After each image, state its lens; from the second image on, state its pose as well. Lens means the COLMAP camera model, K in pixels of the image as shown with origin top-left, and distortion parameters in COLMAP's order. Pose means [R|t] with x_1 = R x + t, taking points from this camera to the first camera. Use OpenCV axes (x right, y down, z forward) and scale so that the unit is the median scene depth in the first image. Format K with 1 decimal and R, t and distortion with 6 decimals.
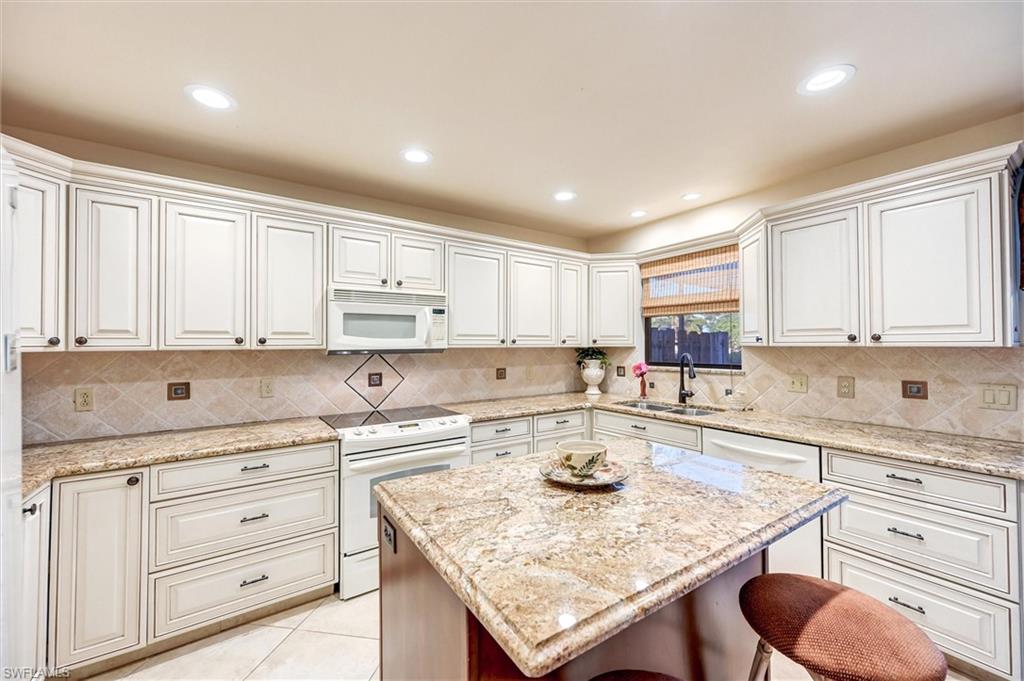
lens RADIAL K [[403.4, 0, 511.3], [0, 403.4, 341.8], [0, 0, 1]] dist [0.000694, -0.000150]
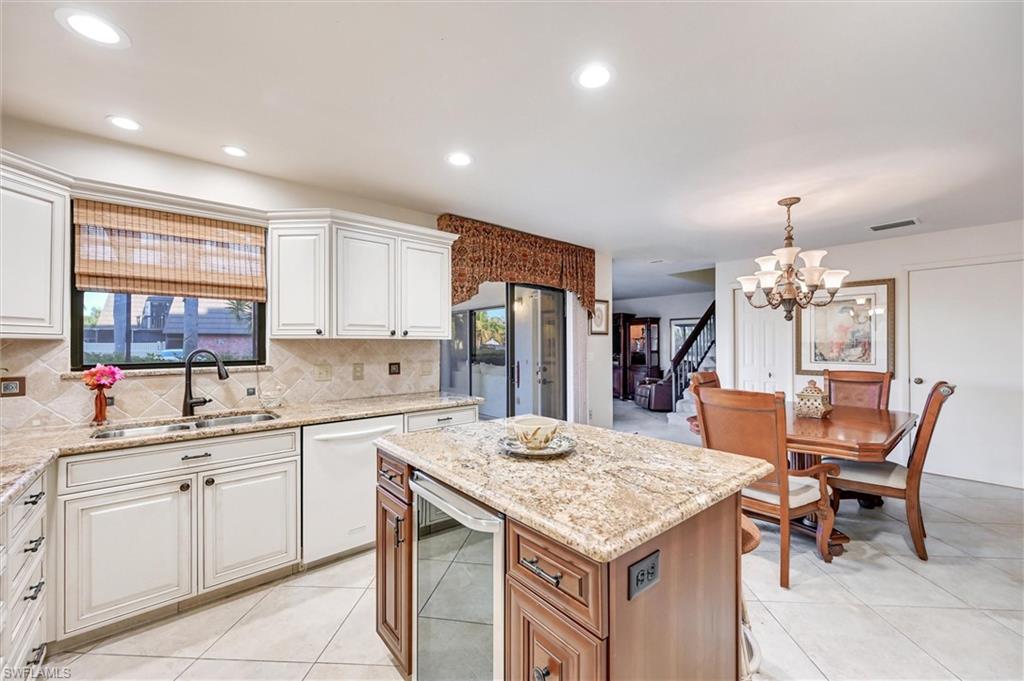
lens RADIAL K [[403.4, 0, 511.3], [0, 403.4, 341.8], [0, 0, 1]] dist [0.000694, -0.000150]
pose [[-0.103178, 0.011232, 0.994600, -0.440160], [-0.002434, 0.999930, -0.011544, 0.027374], [-0.994660, -0.003612, -0.103143, 0.573462]]
